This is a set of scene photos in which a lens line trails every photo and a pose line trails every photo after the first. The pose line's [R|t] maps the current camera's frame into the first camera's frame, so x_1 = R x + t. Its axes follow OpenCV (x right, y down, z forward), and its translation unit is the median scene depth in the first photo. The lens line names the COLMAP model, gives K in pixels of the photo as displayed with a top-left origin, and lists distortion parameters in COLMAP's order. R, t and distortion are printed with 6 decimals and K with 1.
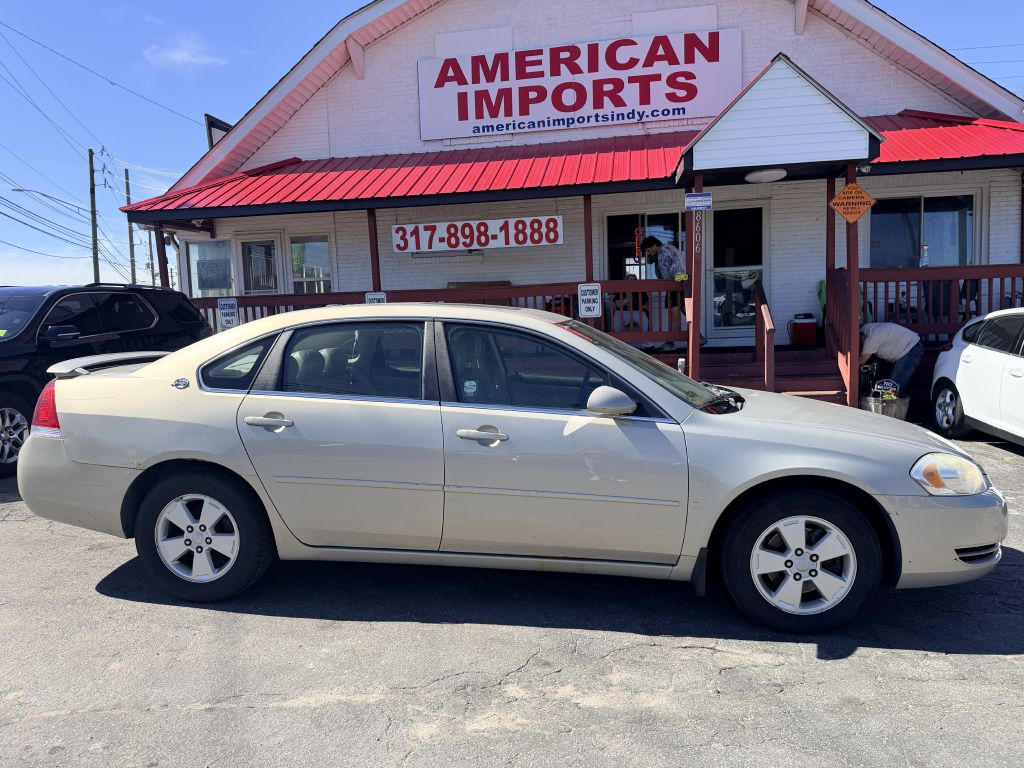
lens RADIAL K [[748.2, 0, 512.3], [0, 748.2, 390.9], [0, 0, 1]] dist [0.094380, -0.143283]
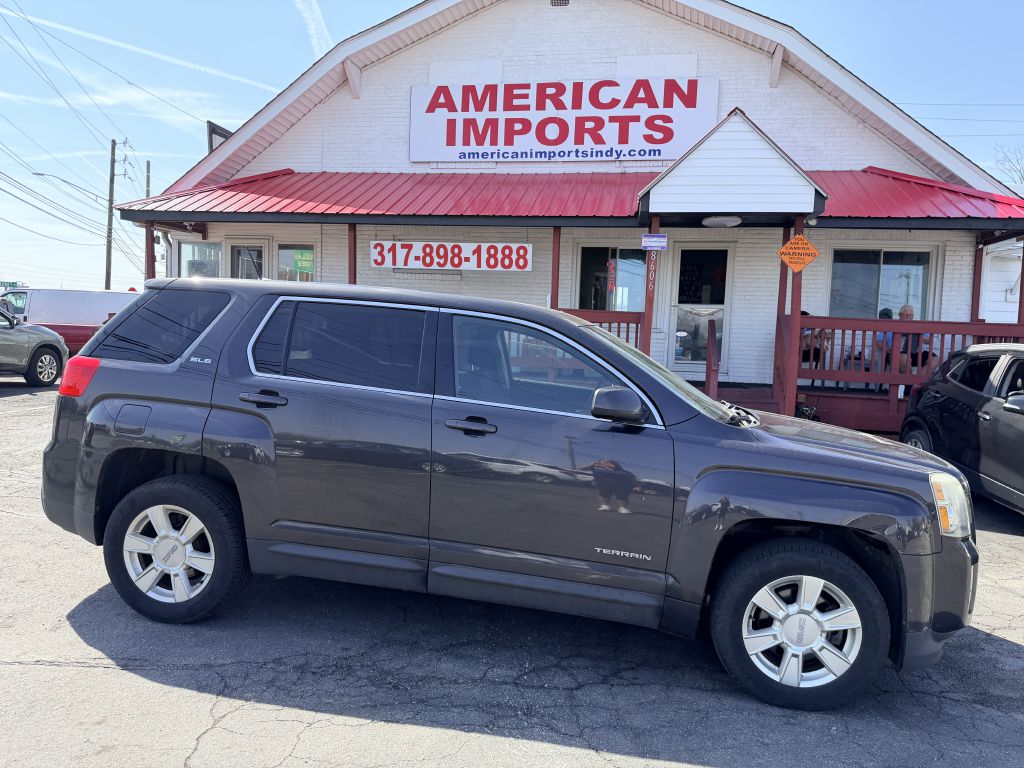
lens RADIAL K [[748.1, 0, 516.2], [0, 748.1, 392.6], [0, 0, 1]] dist [0.124415, -0.212002]
pose [[0.997293, 0.073334, -0.005384, 0.058247], [-0.073427, 0.997106, -0.019702, -0.003939], [0.003924, 0.020044, 0.999791, -0.039193]]
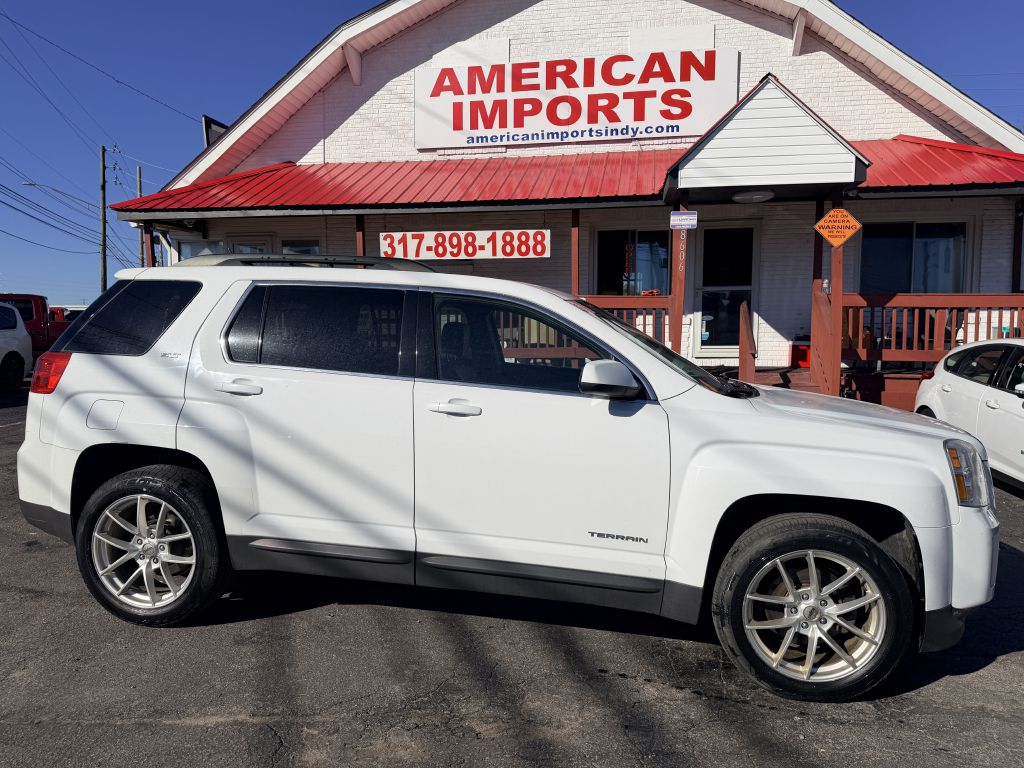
lens RADIAL K [[746.1, 0, 509.1], [0, 746.1, 392.2], [0, 0, 1]] dist [0.112196, -0.177051]
pose [[0.999227, 0.037832, -0.010725, 0.027877], [-0.037951, 0.999218, -0.011133, -0.002915], [0.010296, 0.011531, 0.999881, 0.005790]]
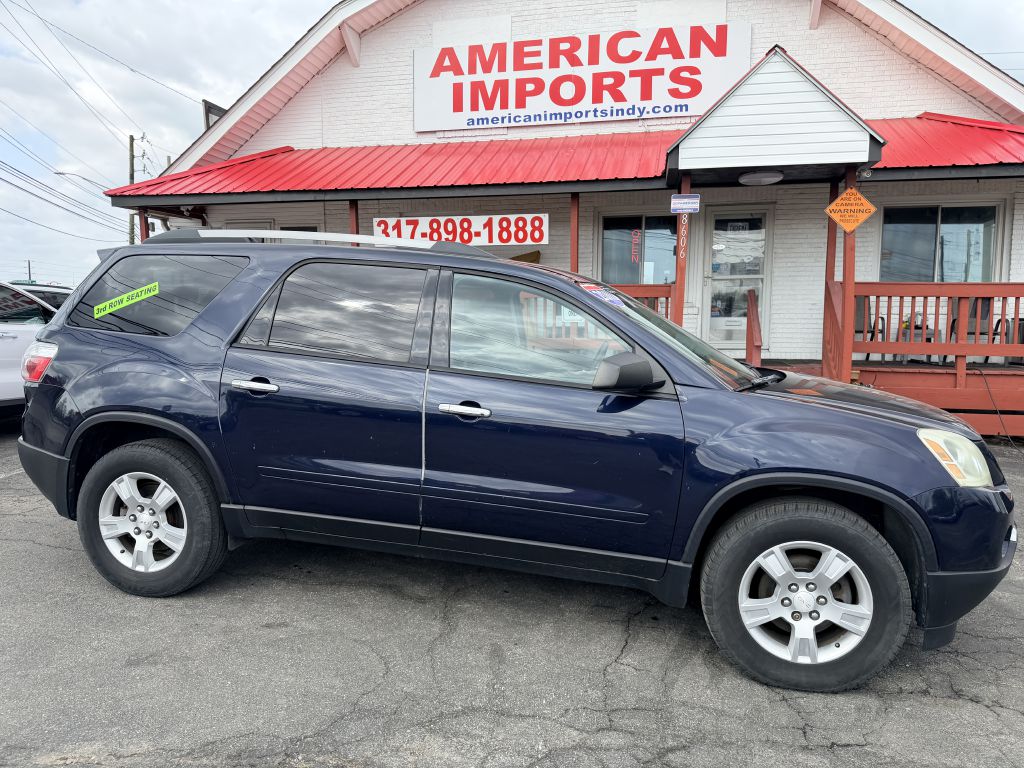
lens RADIAL K [[750.9, 0, 506.7], [0, 750.9, 392.8], [0, 0, 1]] dist [0.074224, -0.103567]
pose [[0.997647, 0.044698, -0.051983, 0.066035], [-0.044471, 0.998995, 0.005522, -0.008561], [0.052178, -0.003197, 0.998633, 0.038818]]
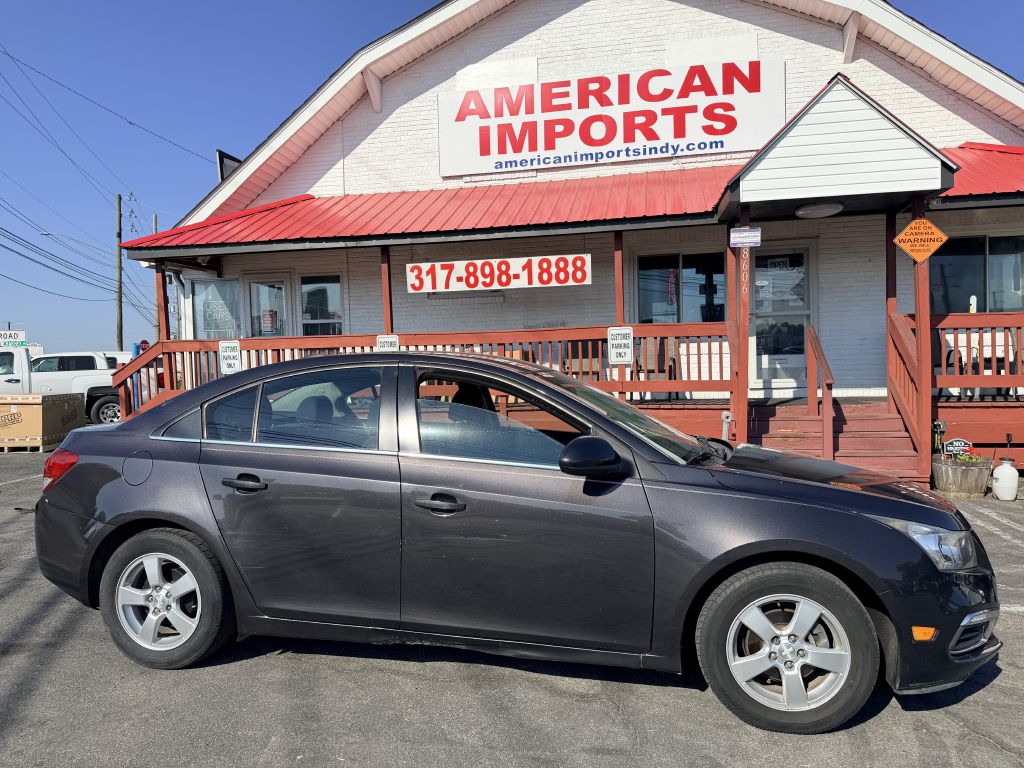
lens RADIAL K [[743.3, 0, 510.3], [0, 743.3, 388.5], [0, 0, 1]] dist [0.120523, -0.194477]
pose [[0.999556, 0.010422, -0.027913, -0.004204], [-0.012155, 0.997961, -0.062664, -0.009193], [0.027203, 0.062976, 0.997644, 0.086695]]
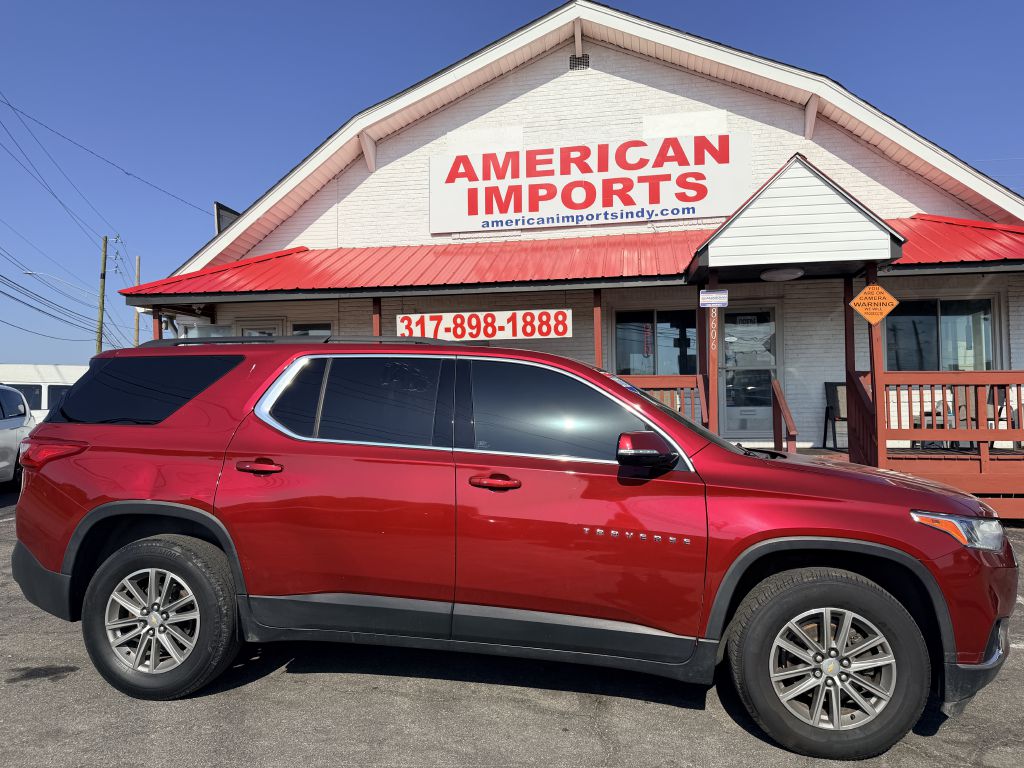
lens RADIAL K [[740.7, 0, 512.2], [0, 740.7, 384.5], [0, 0, 1]] dist [0.154852, -0.259132]
pose [[0.999697, 0.024555, 0.001562, -0.008821], [-0.024145, 0.991253, -0.129750, -0.006776], [-0.004735, 0.129673, 0.991546, 0.046129]]
